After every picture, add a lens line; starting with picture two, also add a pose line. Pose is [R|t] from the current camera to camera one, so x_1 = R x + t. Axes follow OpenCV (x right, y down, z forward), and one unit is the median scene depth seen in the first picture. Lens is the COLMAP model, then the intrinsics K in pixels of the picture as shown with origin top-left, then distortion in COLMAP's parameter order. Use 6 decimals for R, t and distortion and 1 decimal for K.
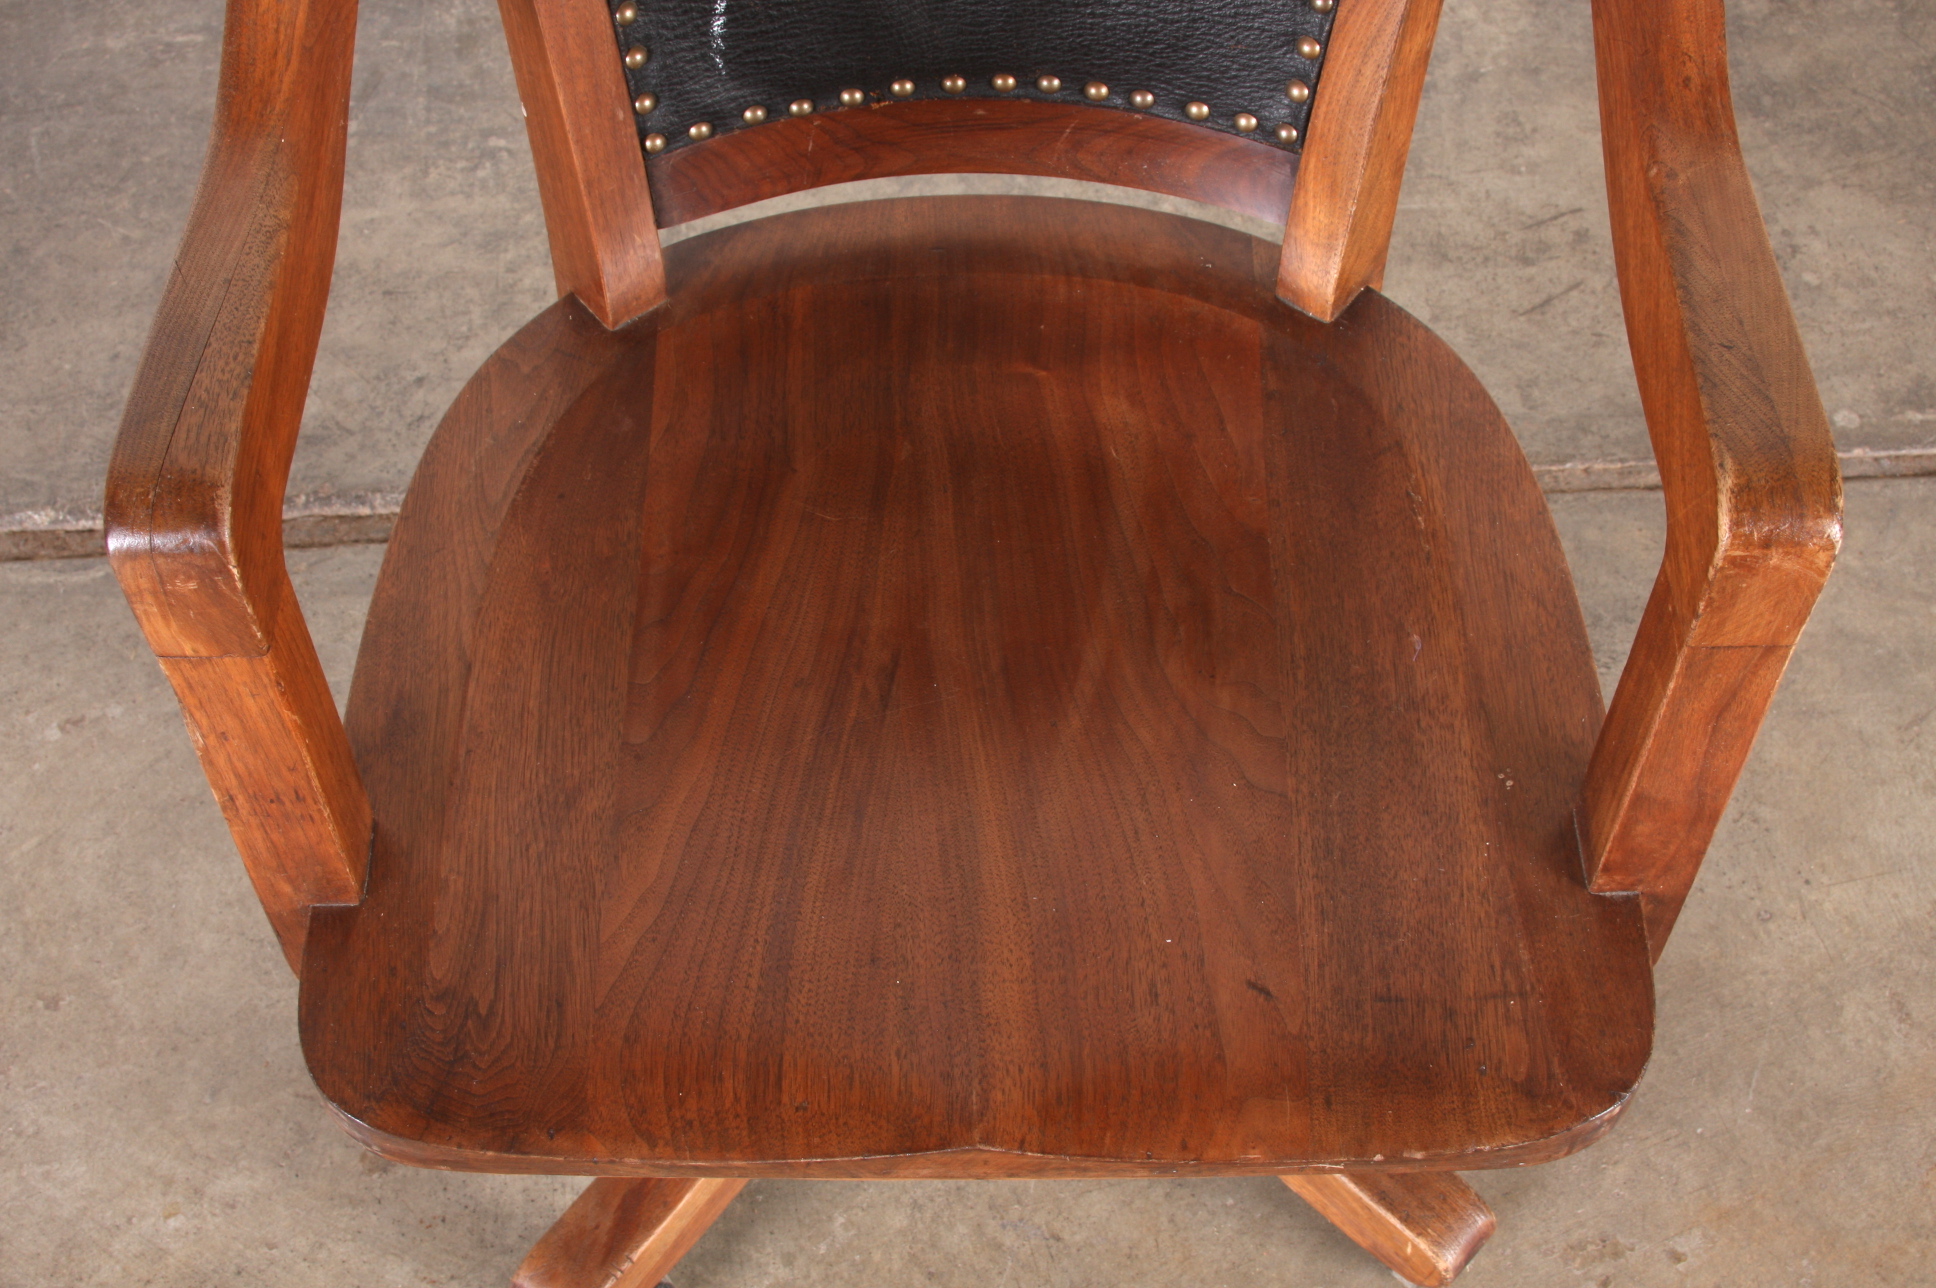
lens RADIAL K [[2660.0, 0, 968.0], [0, 2660.0, 644.0], [0, 0, 1]] dist [-0.114592, -0.006196]
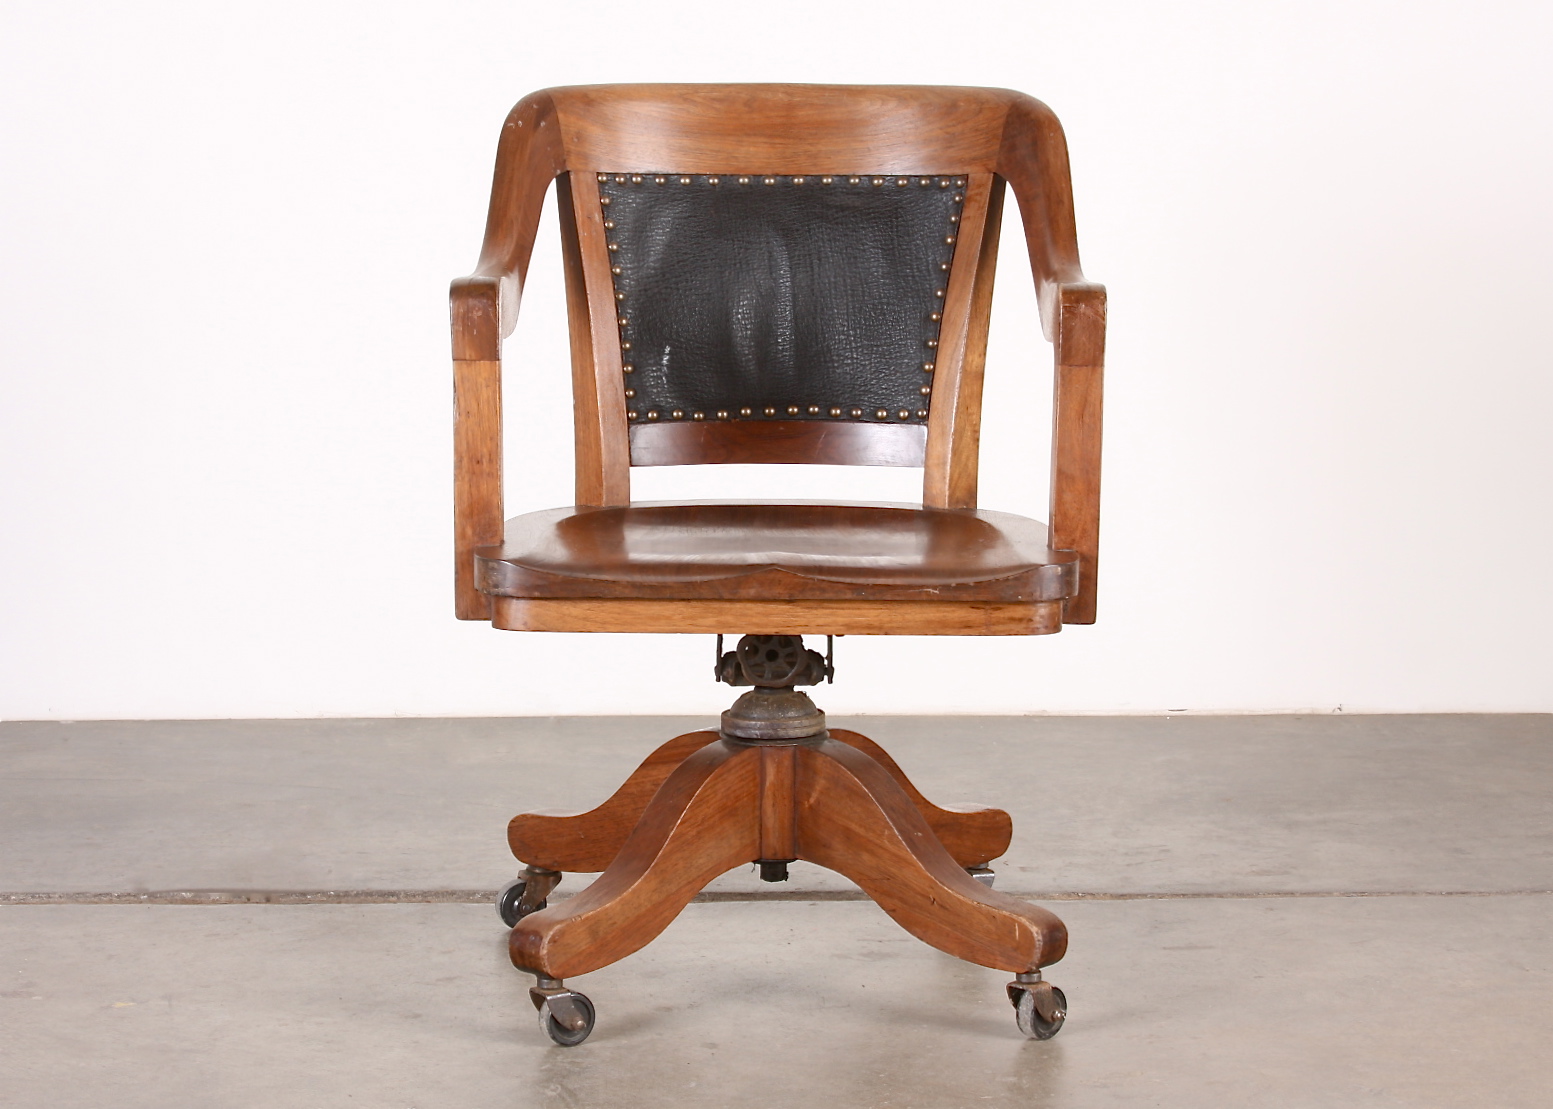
lens RADIAL K [[3687.5, 0, 720.4], [0, 3687.5, 556.0], [0, 0, 1]] dist [0.092618, 0.042334]
pose [[0.999724, 0.012692, -0.019774, 0.015975], [-0.023088, 0.686936, -0.726351, 2.107701], [0.004365, 0.726607, 0.687040, -1.012434]]
